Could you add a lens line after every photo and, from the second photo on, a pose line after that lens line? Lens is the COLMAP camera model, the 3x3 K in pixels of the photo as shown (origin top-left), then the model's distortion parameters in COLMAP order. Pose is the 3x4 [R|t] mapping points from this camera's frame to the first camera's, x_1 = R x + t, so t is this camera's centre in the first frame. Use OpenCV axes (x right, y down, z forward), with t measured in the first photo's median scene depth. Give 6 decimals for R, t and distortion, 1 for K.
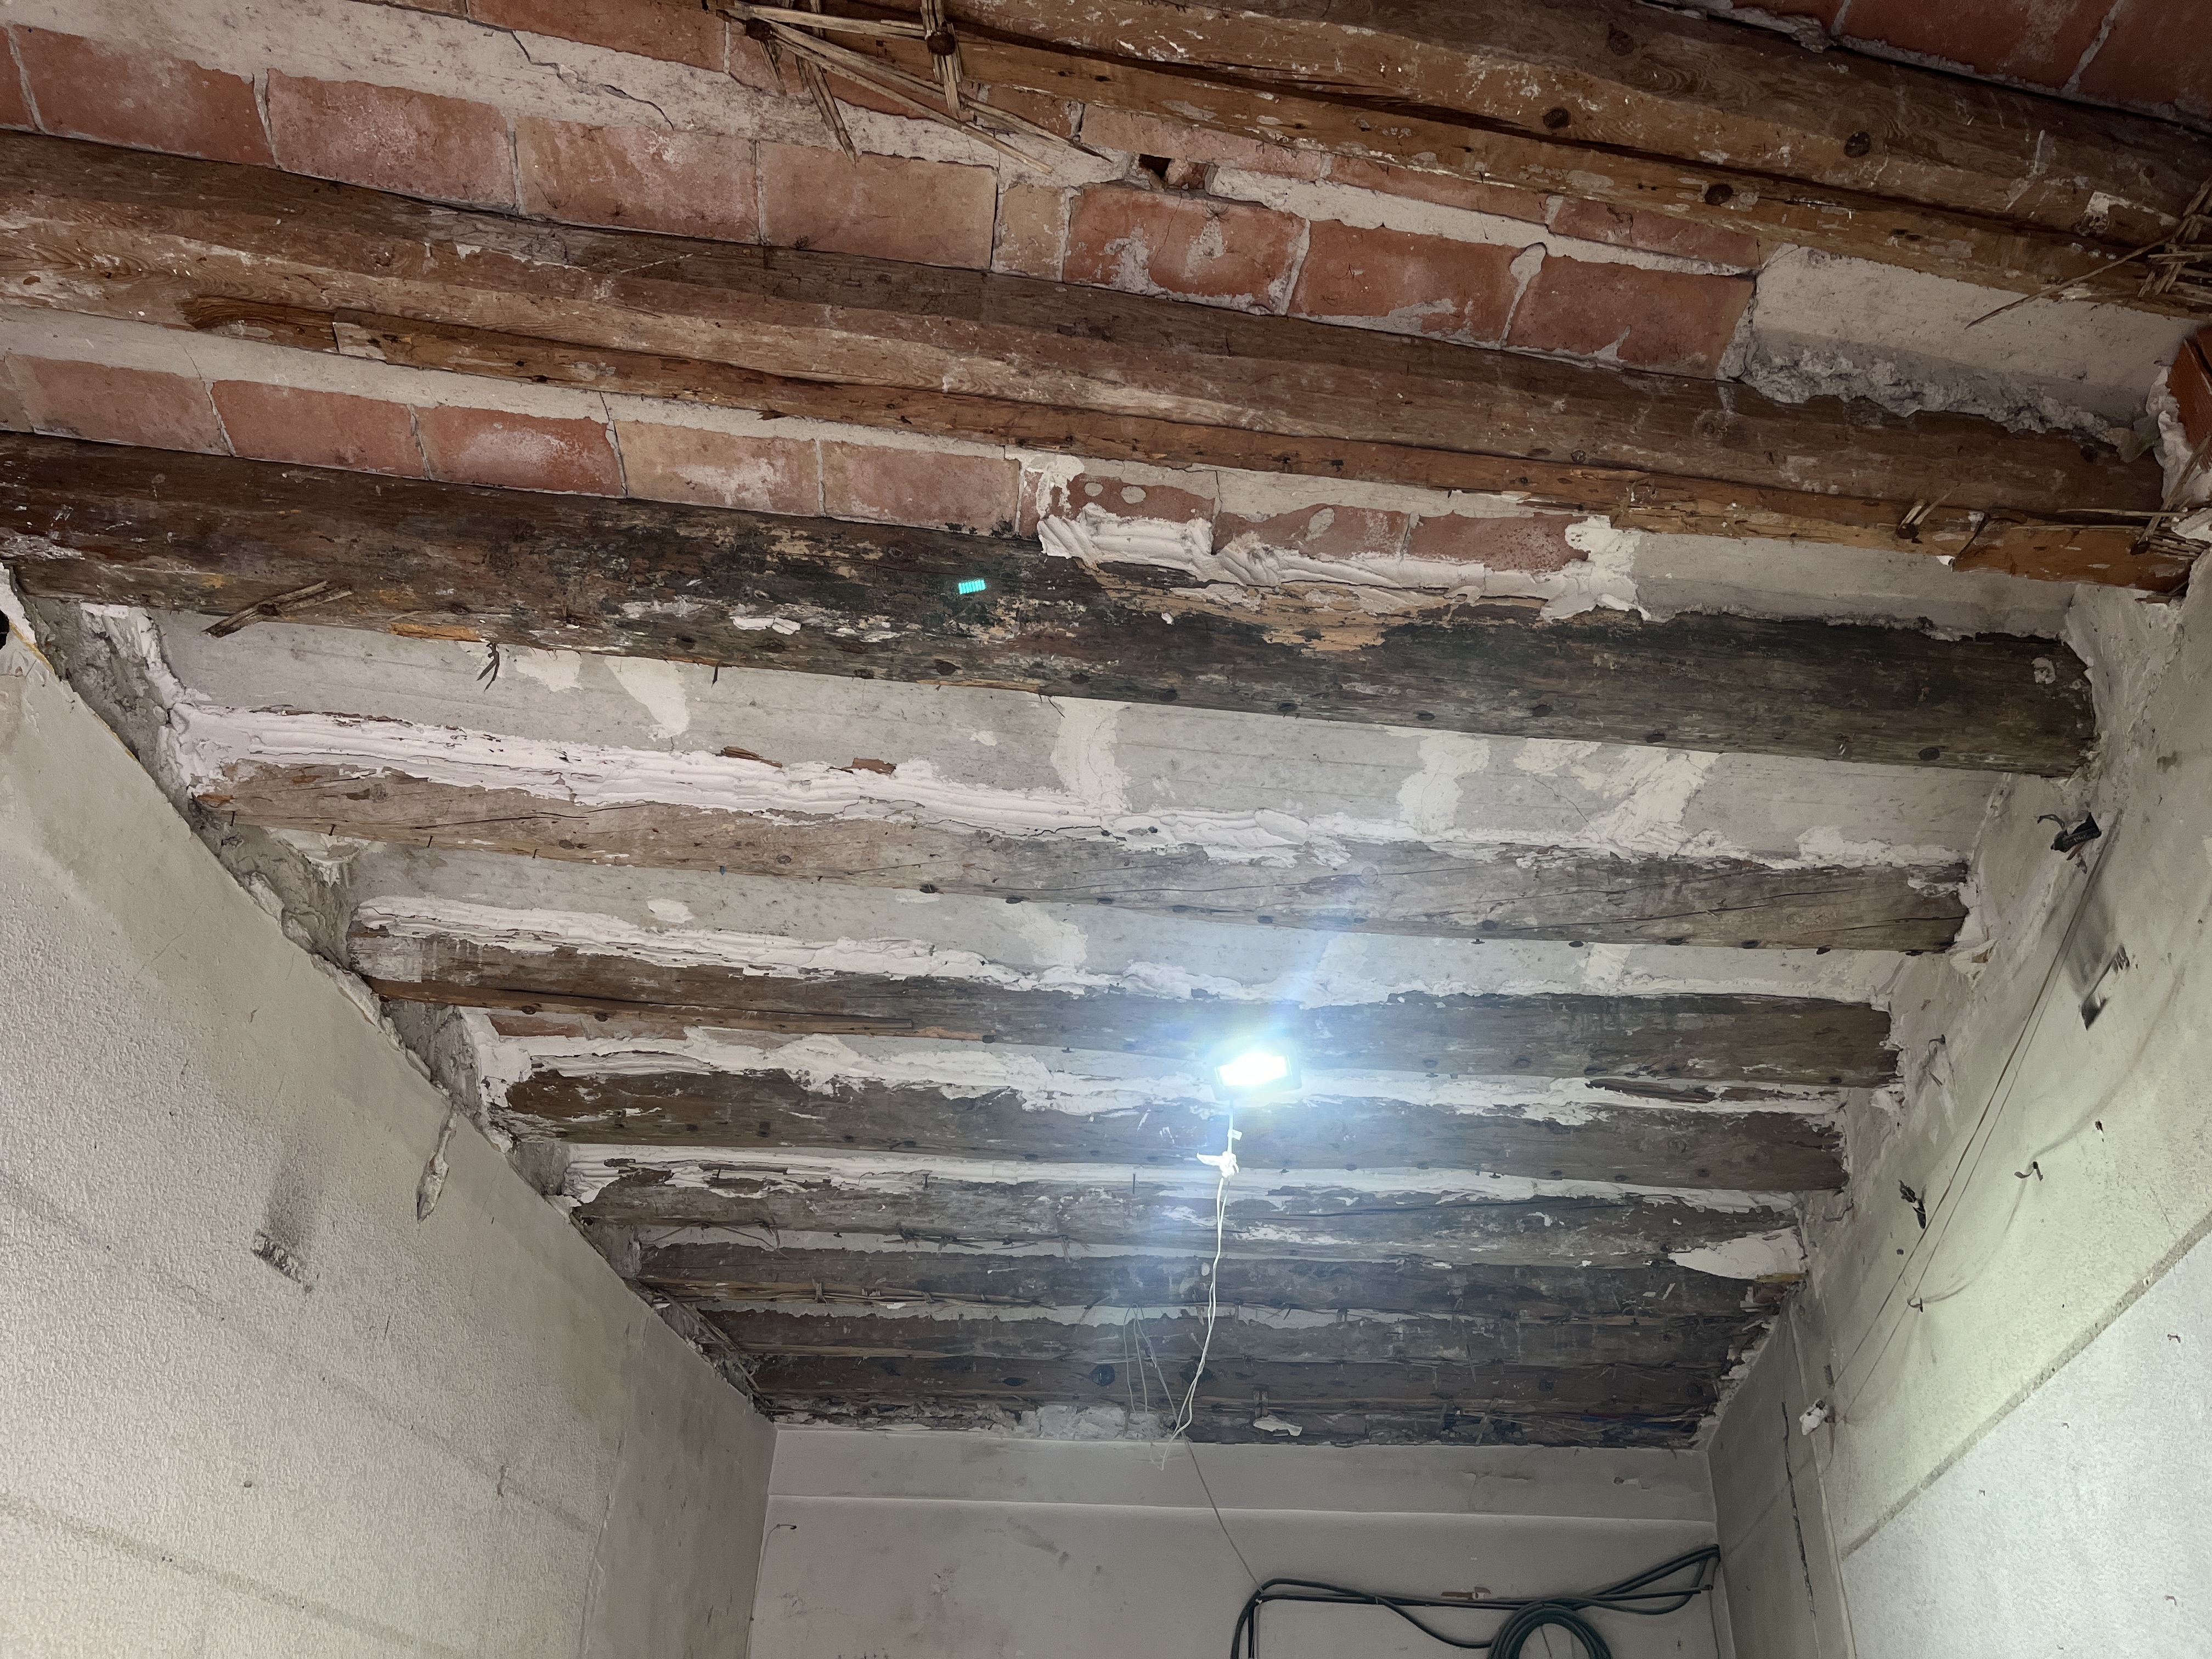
lens RADIAL K [[1660.0, 0, 1101.9], [0, 1660.0, 831.7], [0, 0, 1]] dist [0.062504, -0.084545]
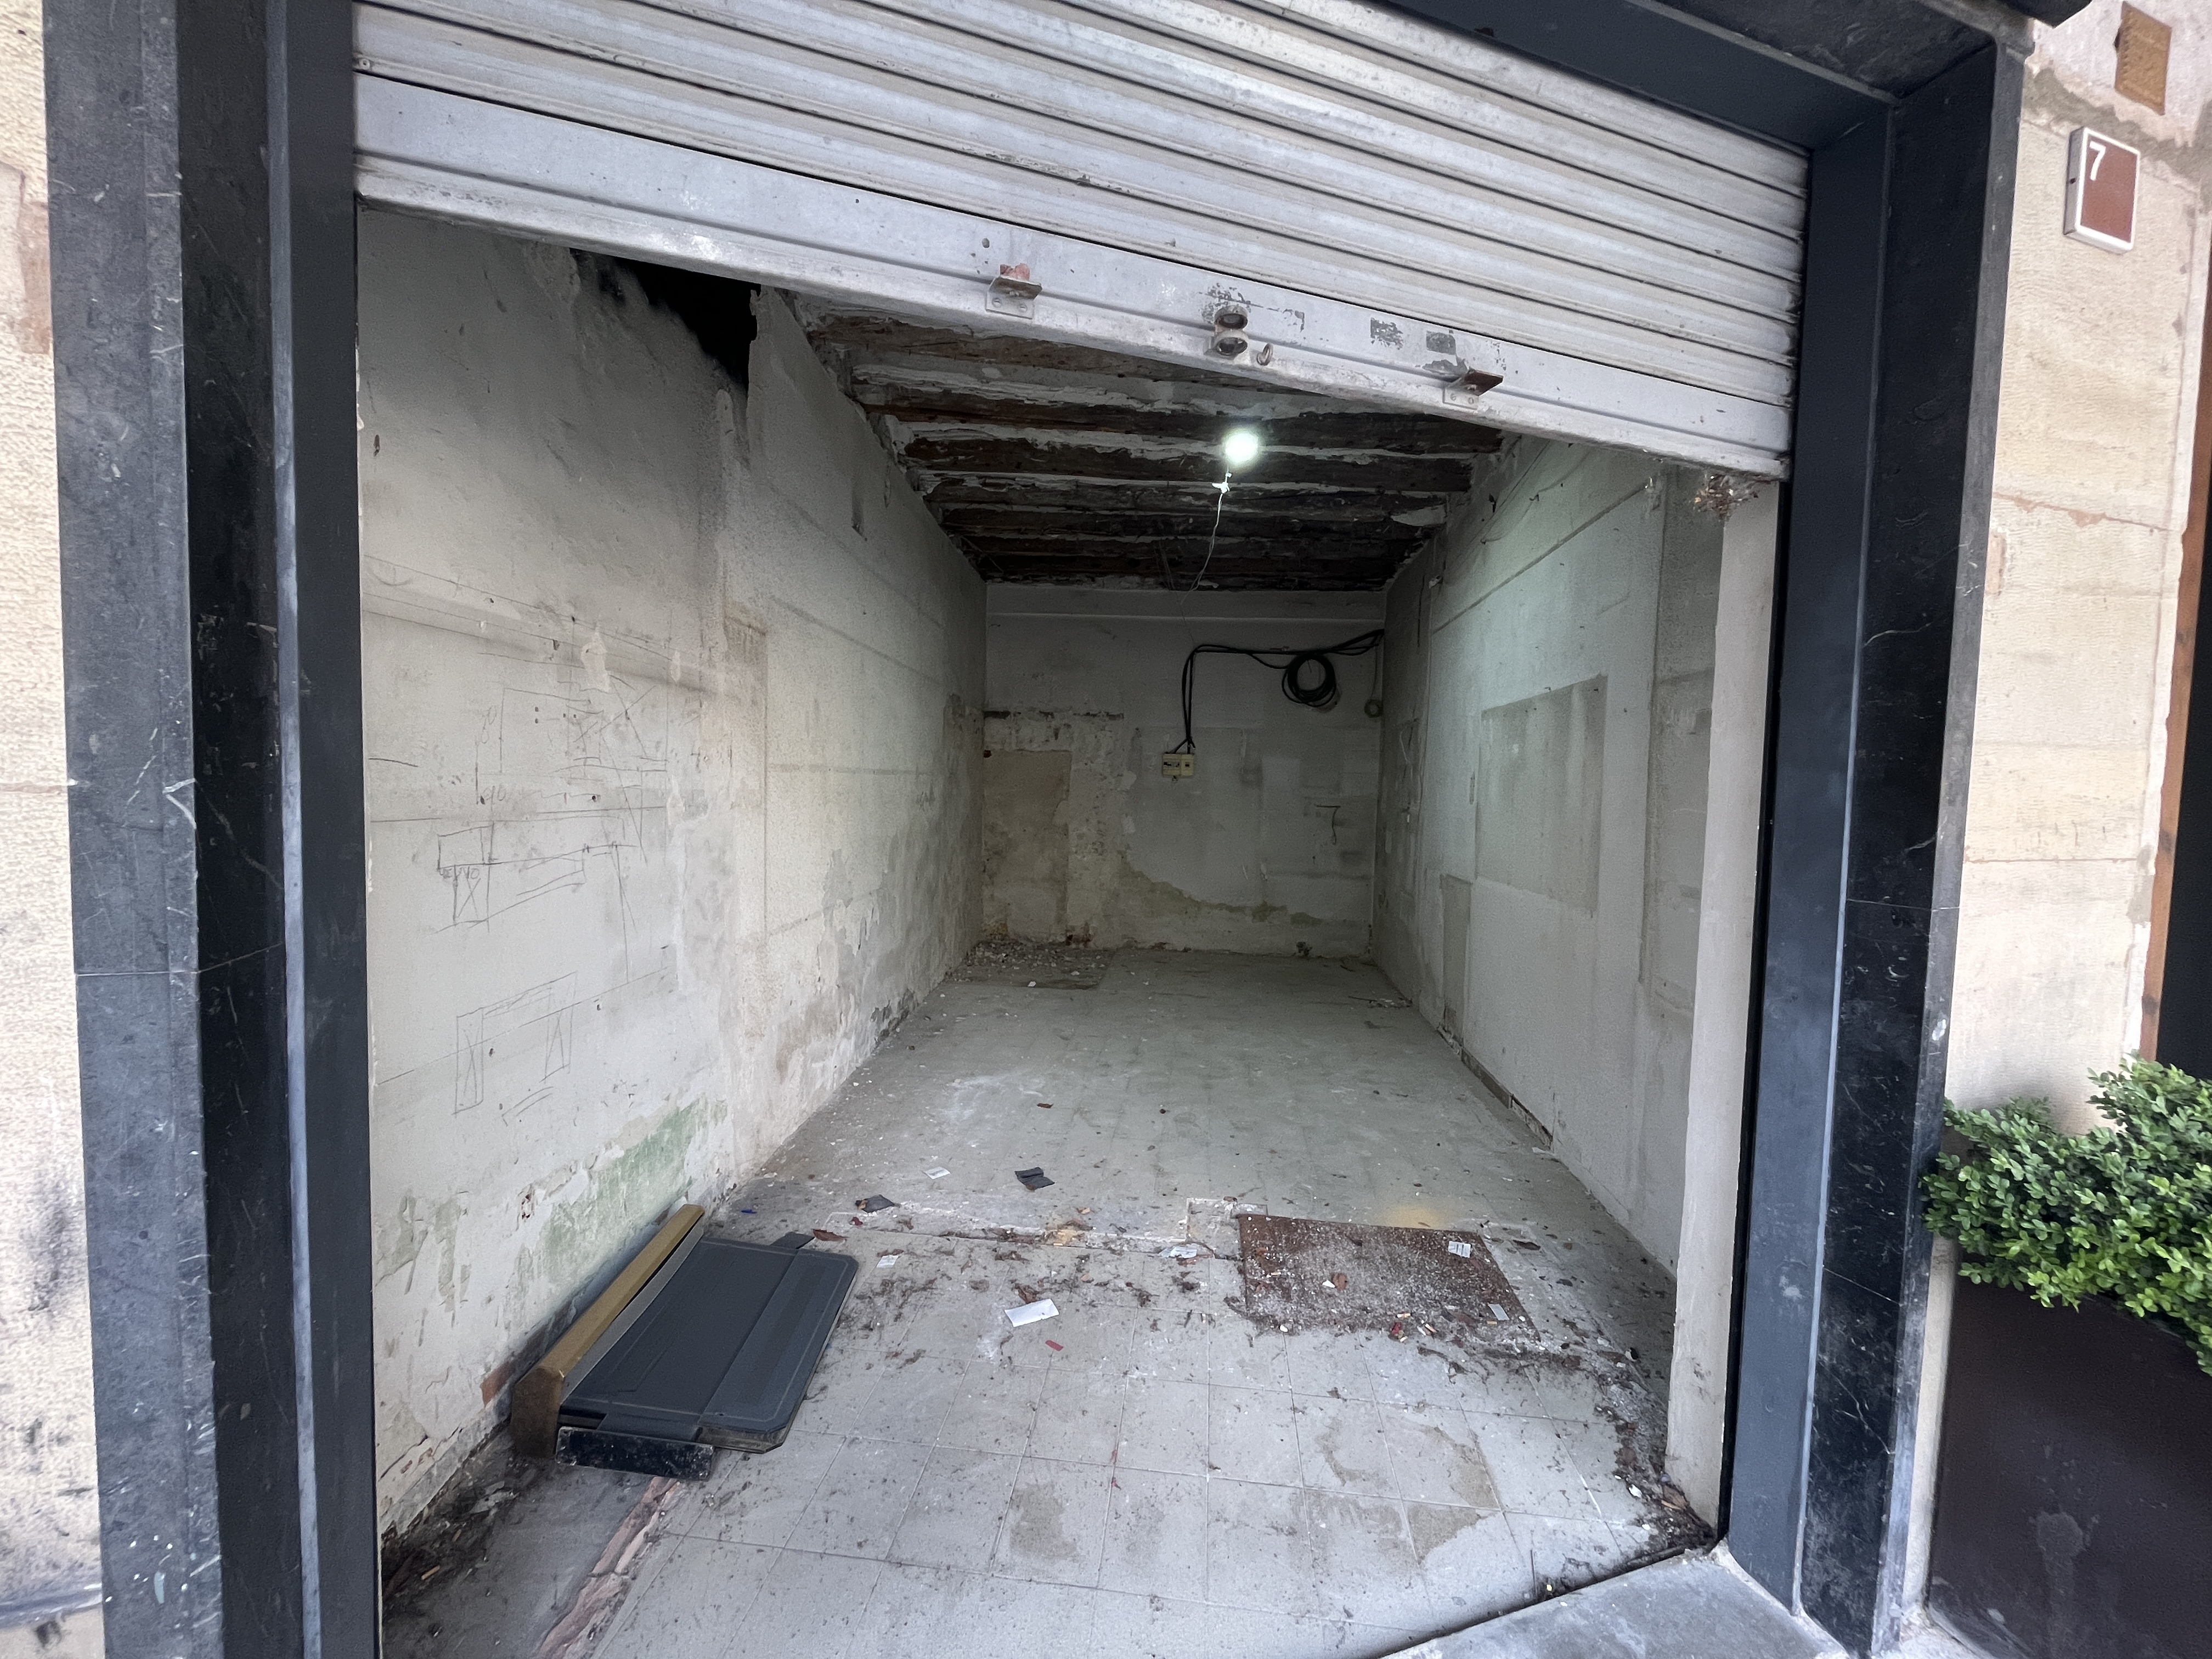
lens RADIAL K [[897.2, 0, 1103.3], [0, 897.2, 827.7], [0, 0, 1]] dist [-0.004582, 0.000383]
pose [[0.999144, -0.015003, 0.038539, -0.133907], [-0.010207, 0.813606, 0.581327, -0.131355], [-0.040077, -0.581223, 0.812757, -0.296558]]
